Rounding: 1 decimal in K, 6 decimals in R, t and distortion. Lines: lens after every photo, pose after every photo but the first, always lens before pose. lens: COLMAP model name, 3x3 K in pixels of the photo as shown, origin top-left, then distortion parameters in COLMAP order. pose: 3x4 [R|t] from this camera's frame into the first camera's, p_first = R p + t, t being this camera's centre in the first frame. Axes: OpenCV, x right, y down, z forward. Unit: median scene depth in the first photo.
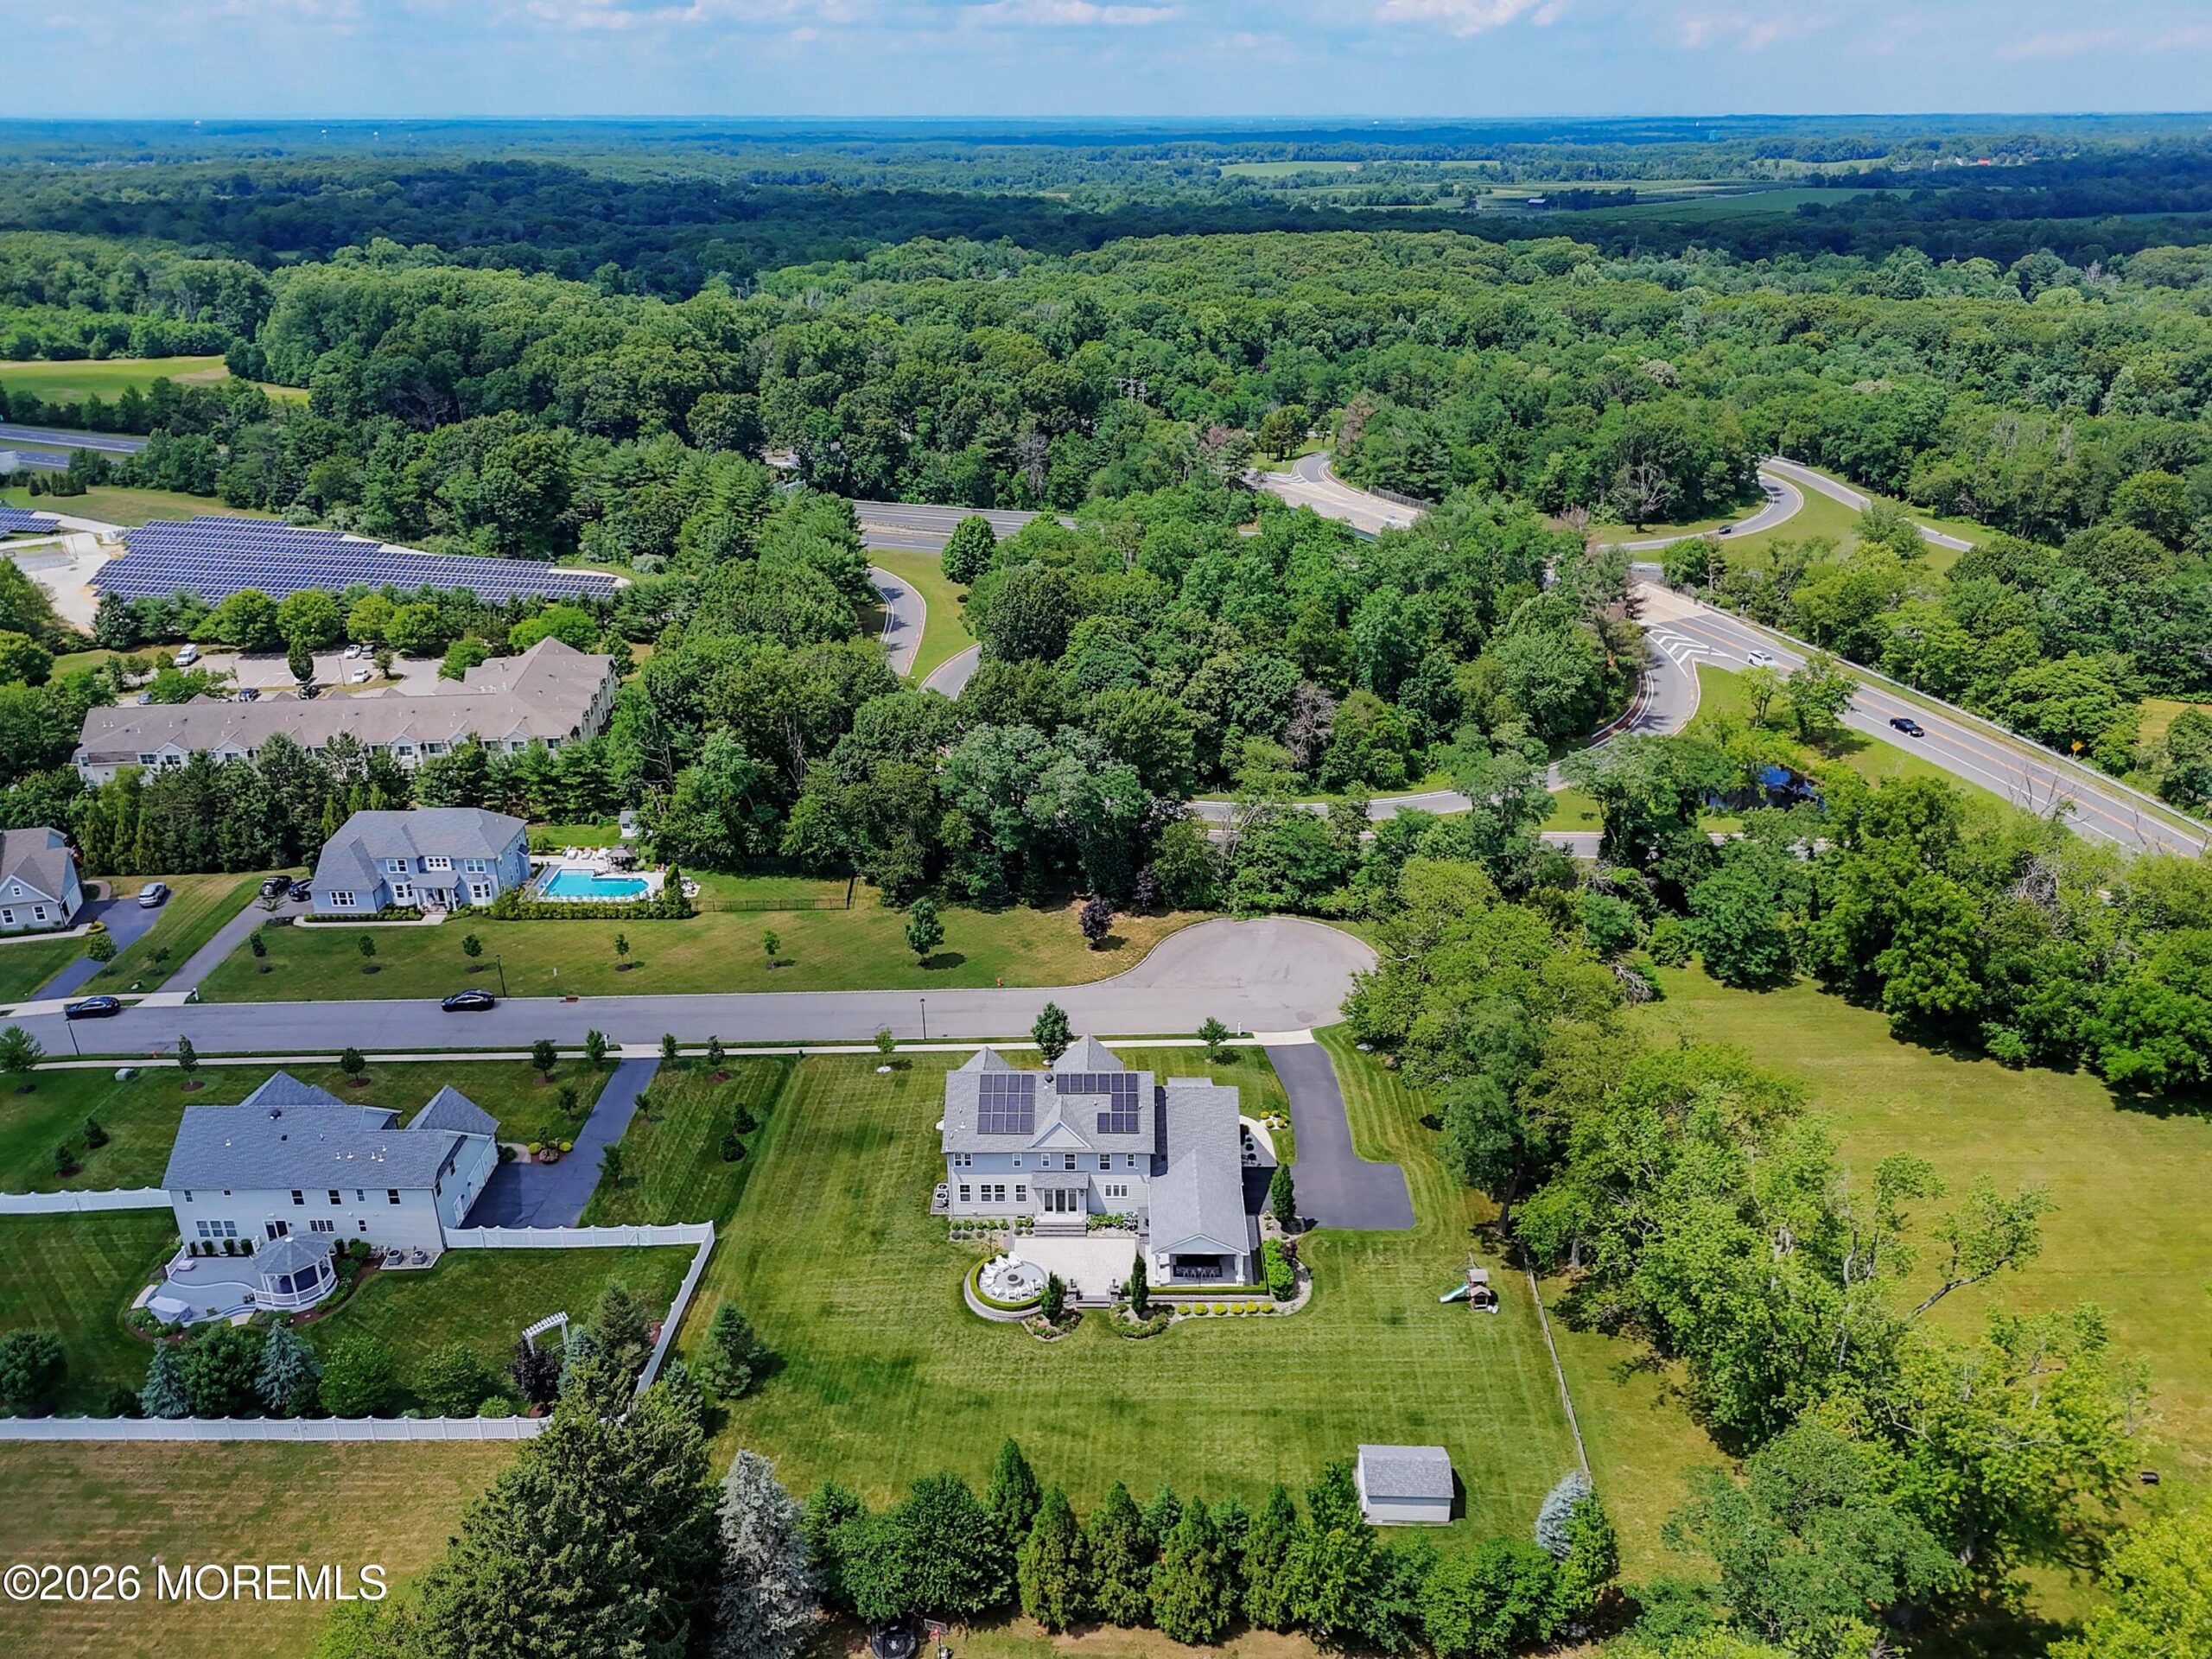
lens RADIAL K [[1624.2, 0, 1104.0], [0, 1624.2, 818.0], [0, 0, 1]] dist [0.073712, -0.066833]
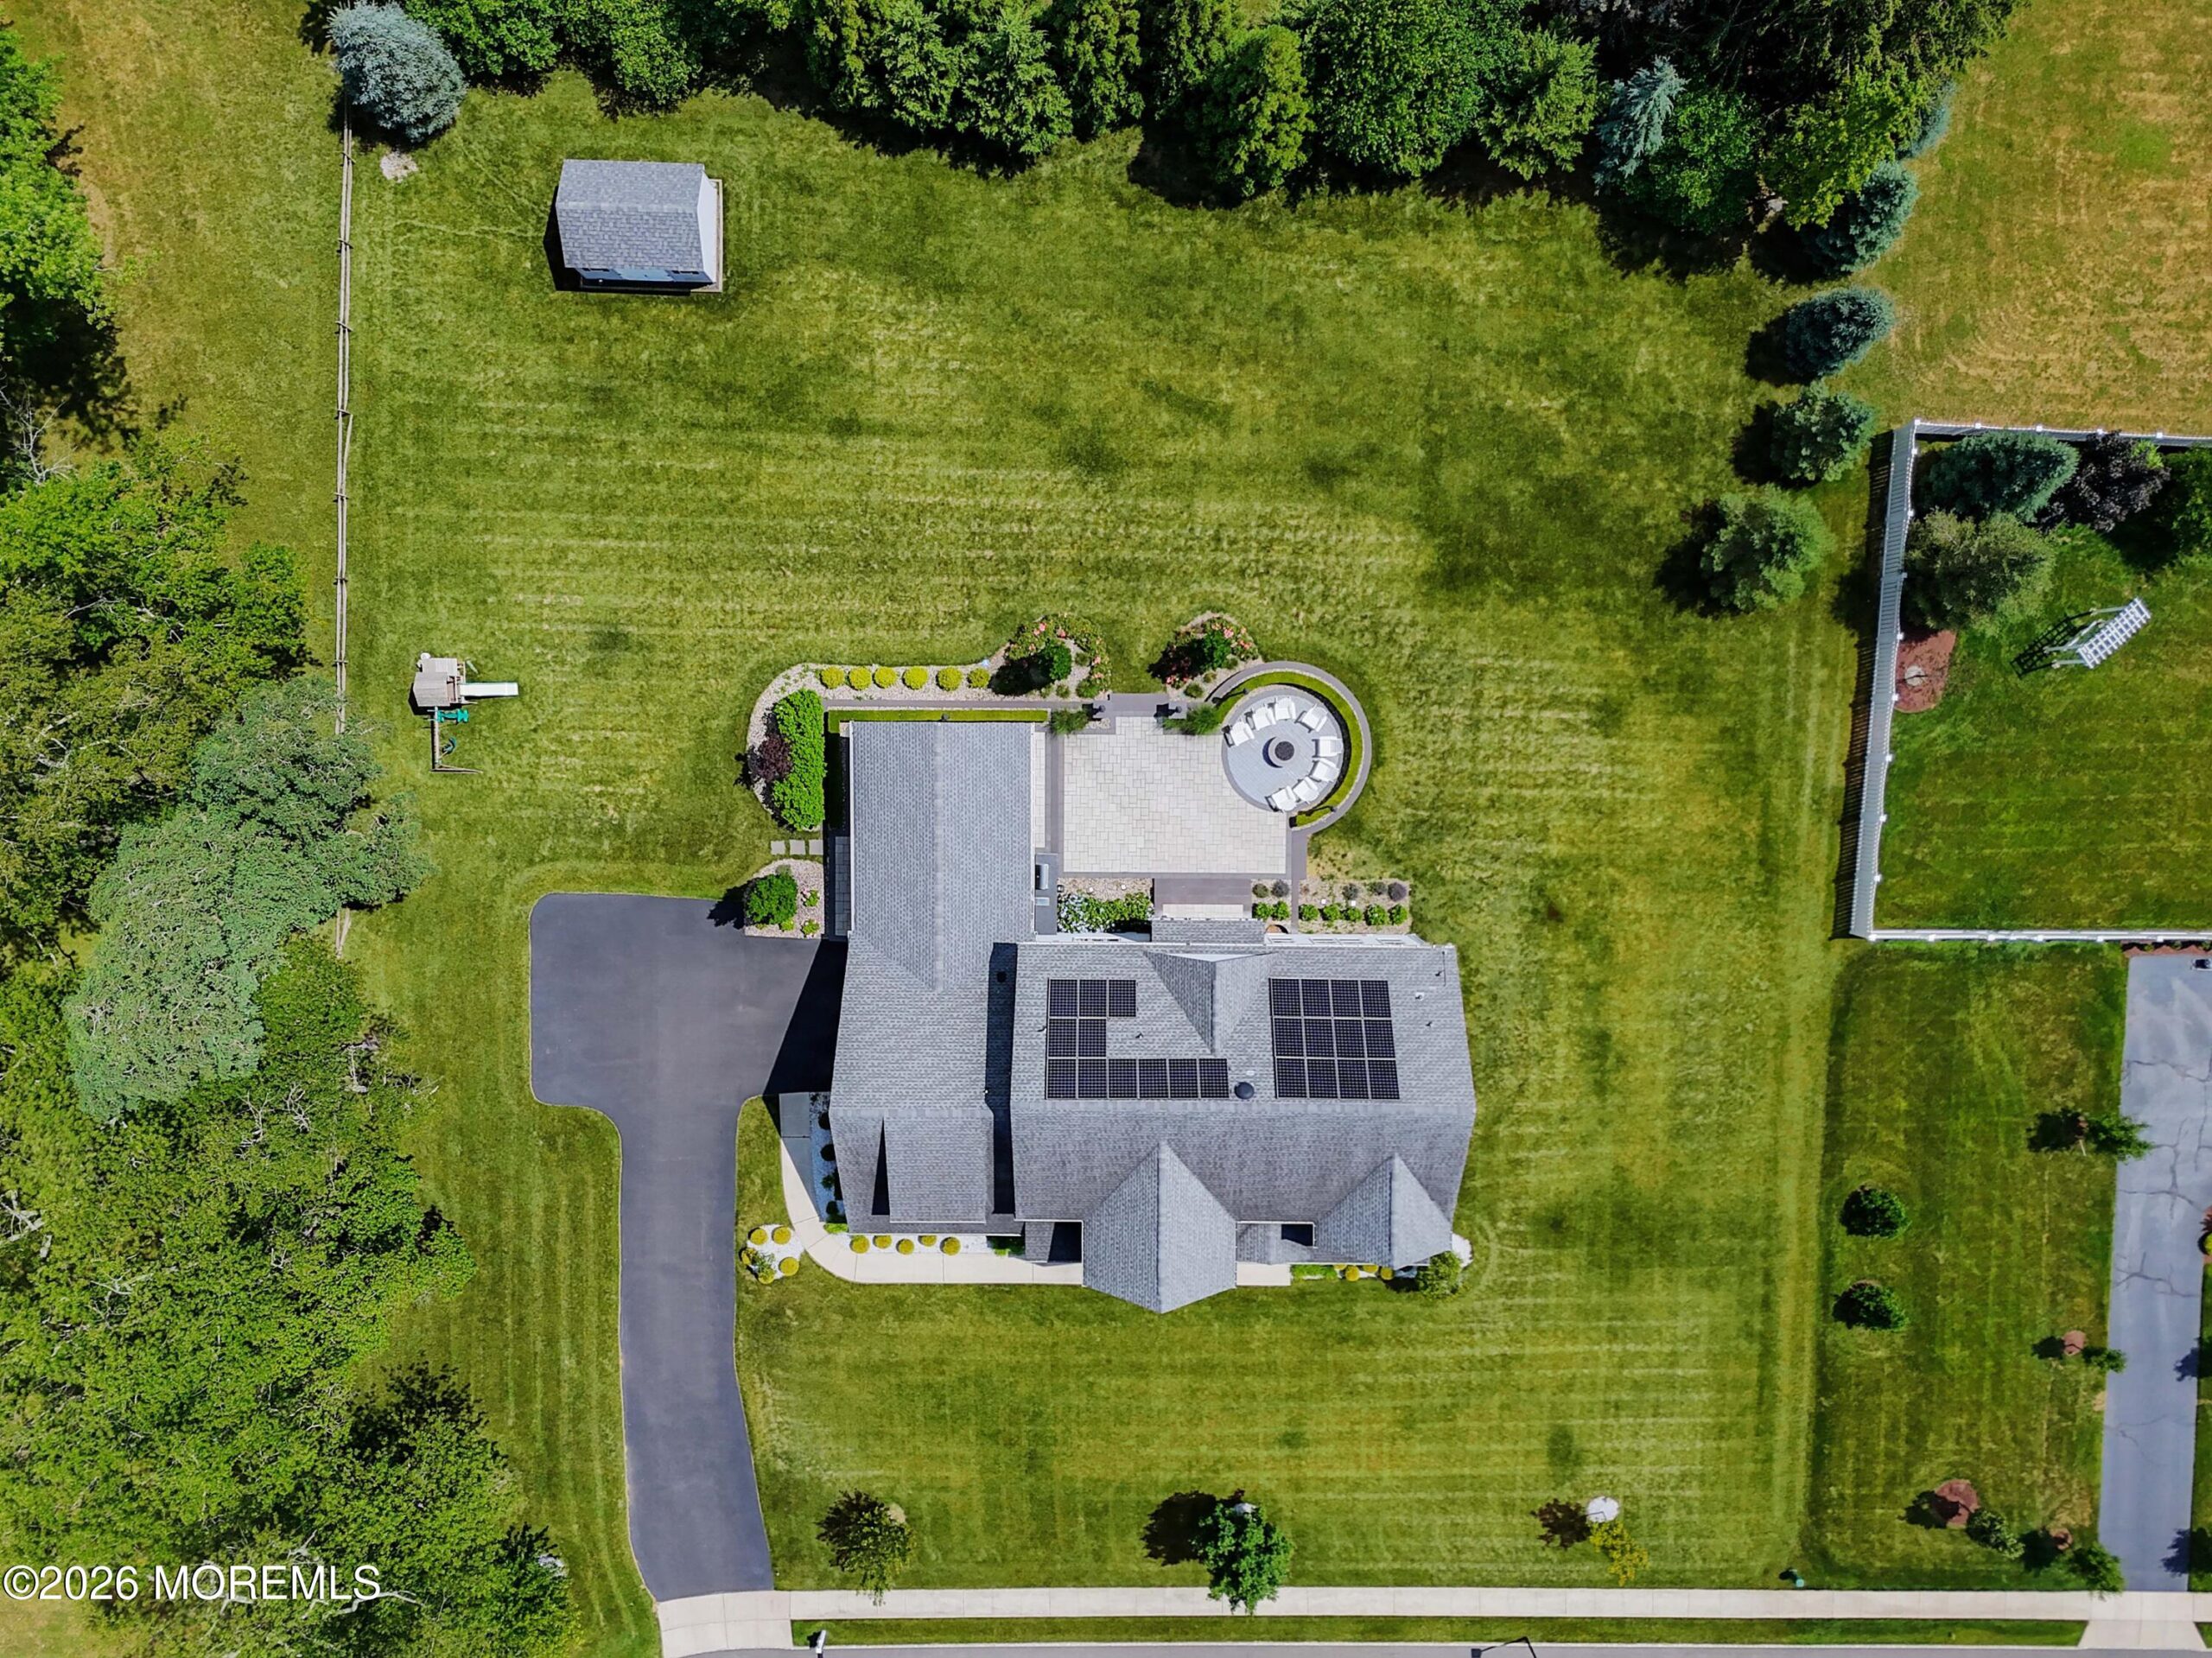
lens RADIAL K [[1624.1, 0, 1104.3], [0, 1624.1, 834.3], [0, 0, 1]] dist [0.073712, -0.066833]
pose [[-0.999953, 0.005312, 0.008094, 0.000673], [0.004822, -0.451676, 0.892169, -0.173093], [0.008395, 0.892166, 0.451629, 0.606628]]
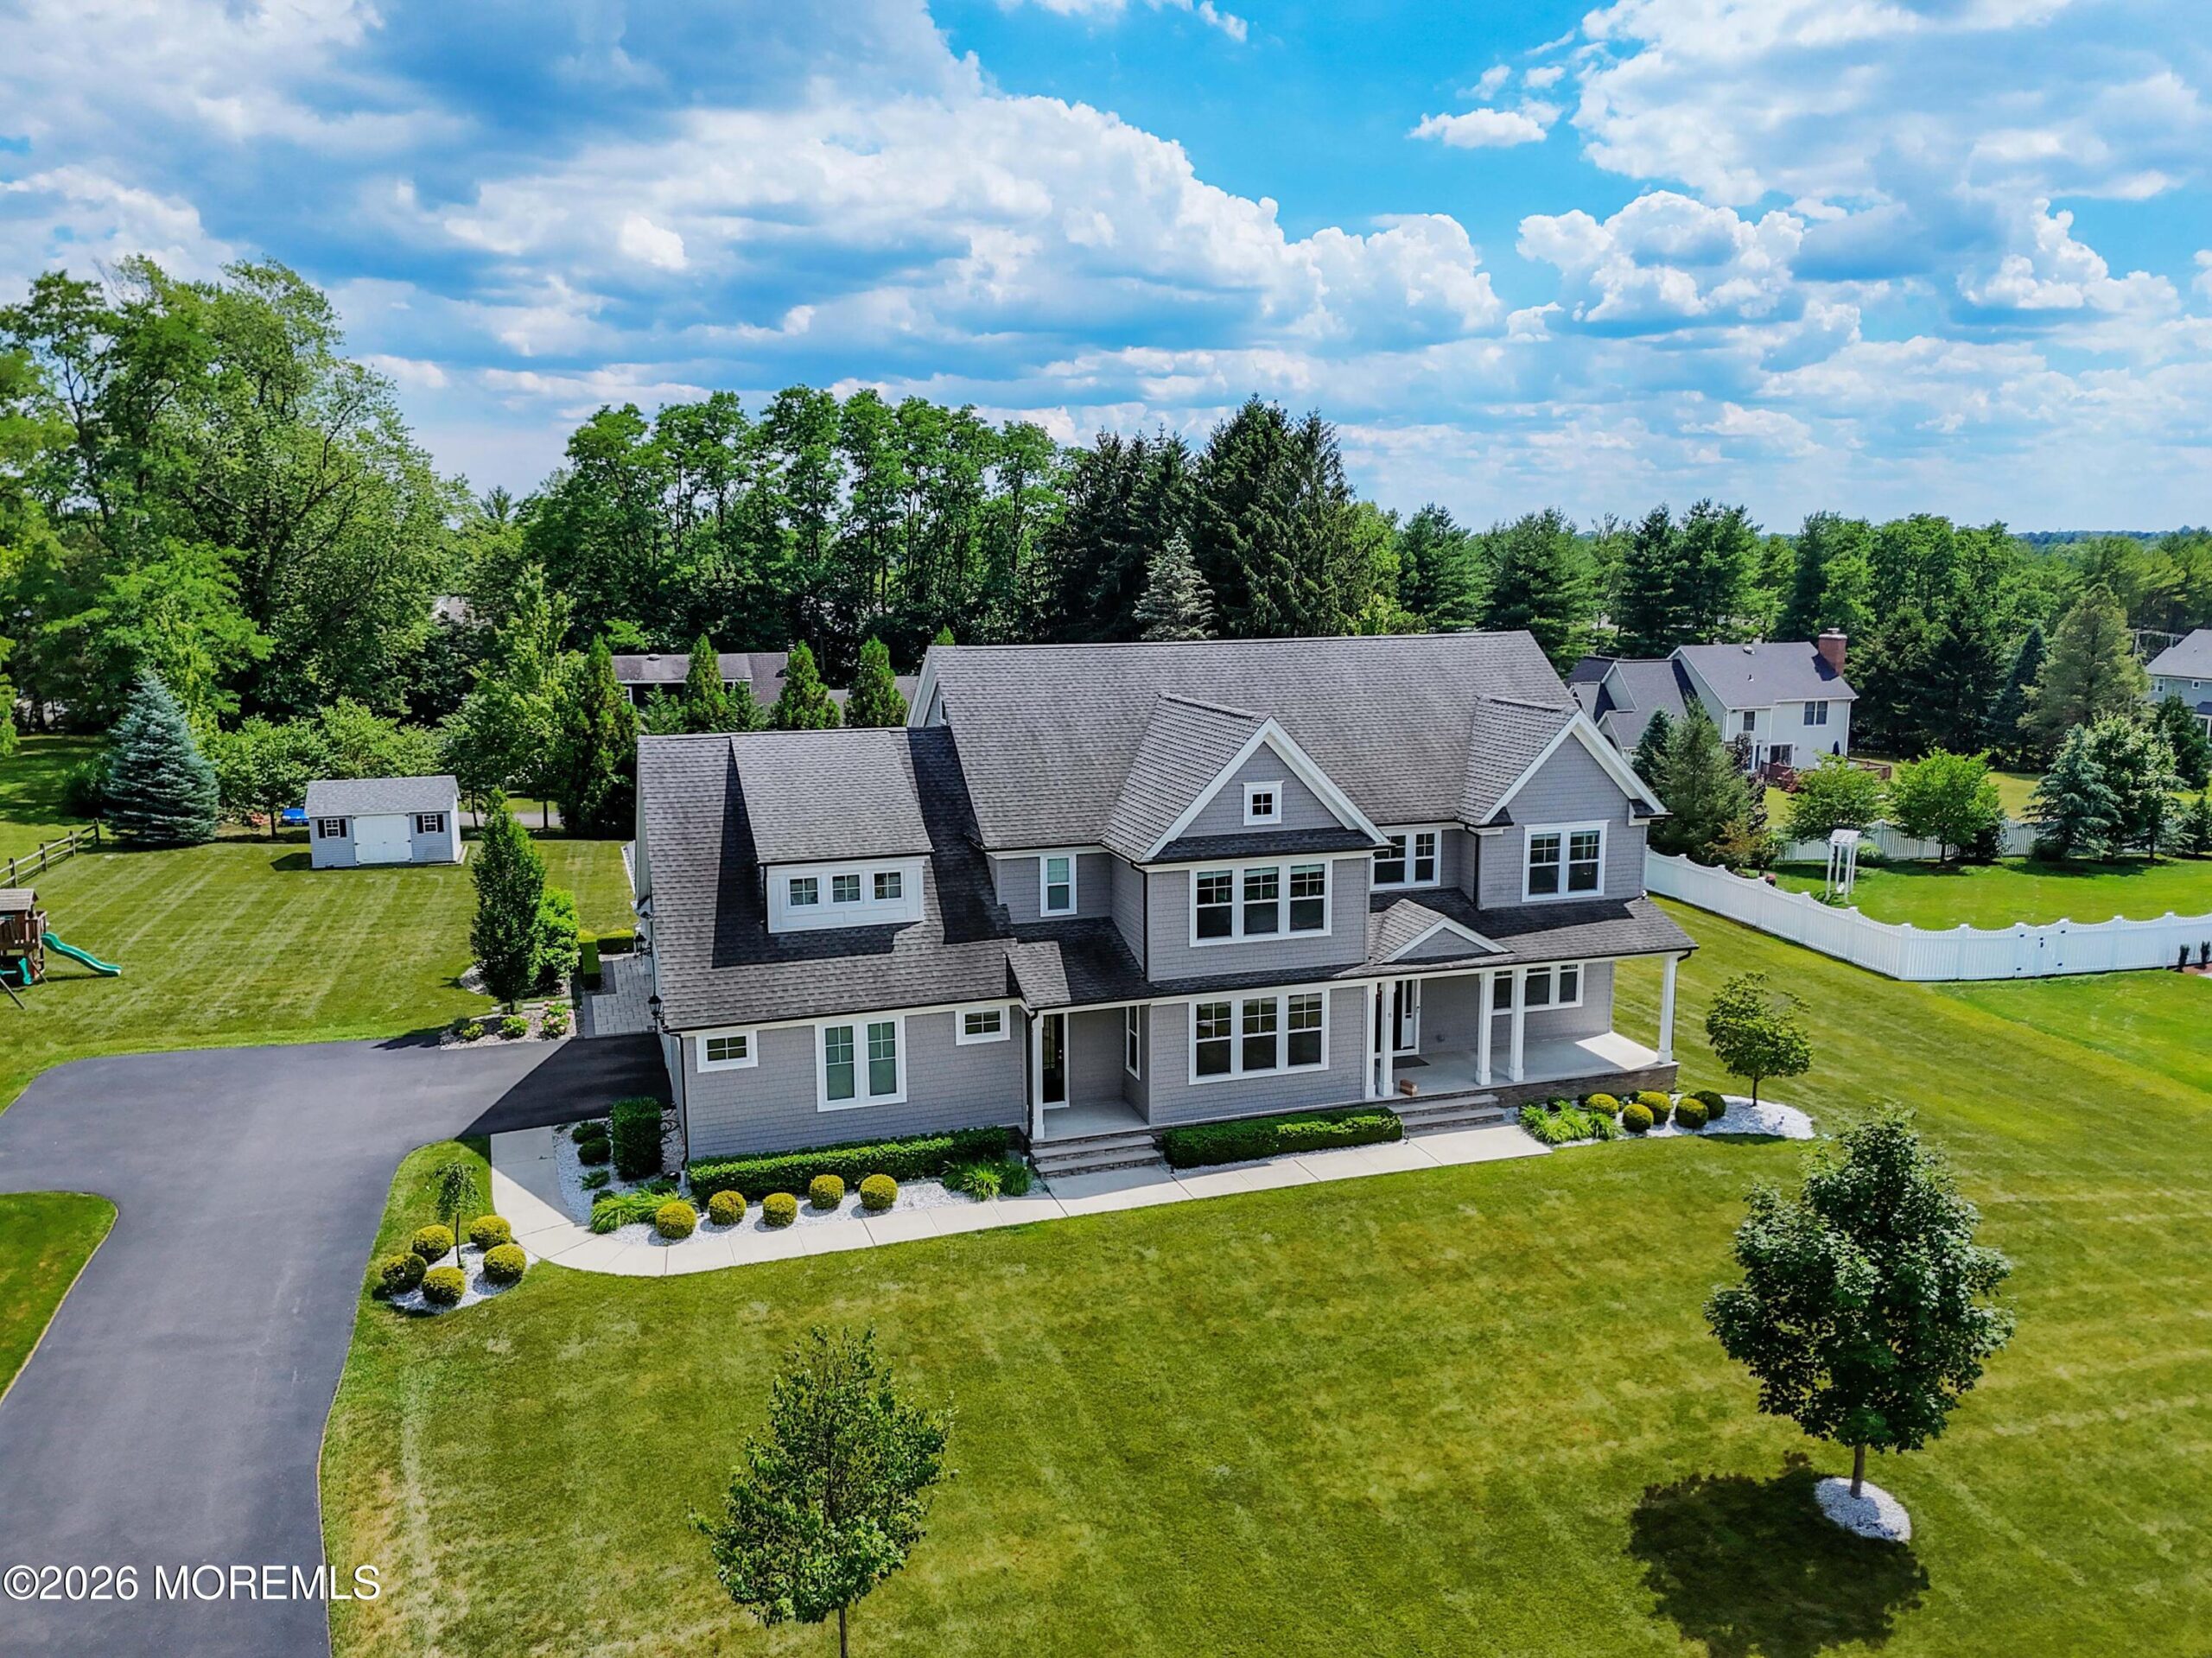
lens RADIAL K [[1624.1, 0, 1112.0], [0, 1624.1, 832.1], [0, 0, 1]] dist [0.073712, -0.066833]
pose [[-0.942503, 0.068011, -0.327204, 0.081864], [-0.123003, 0.839753, 0.528853, 0.017964], [0.310739, 0.538692, -0.783104, 1.047045]]
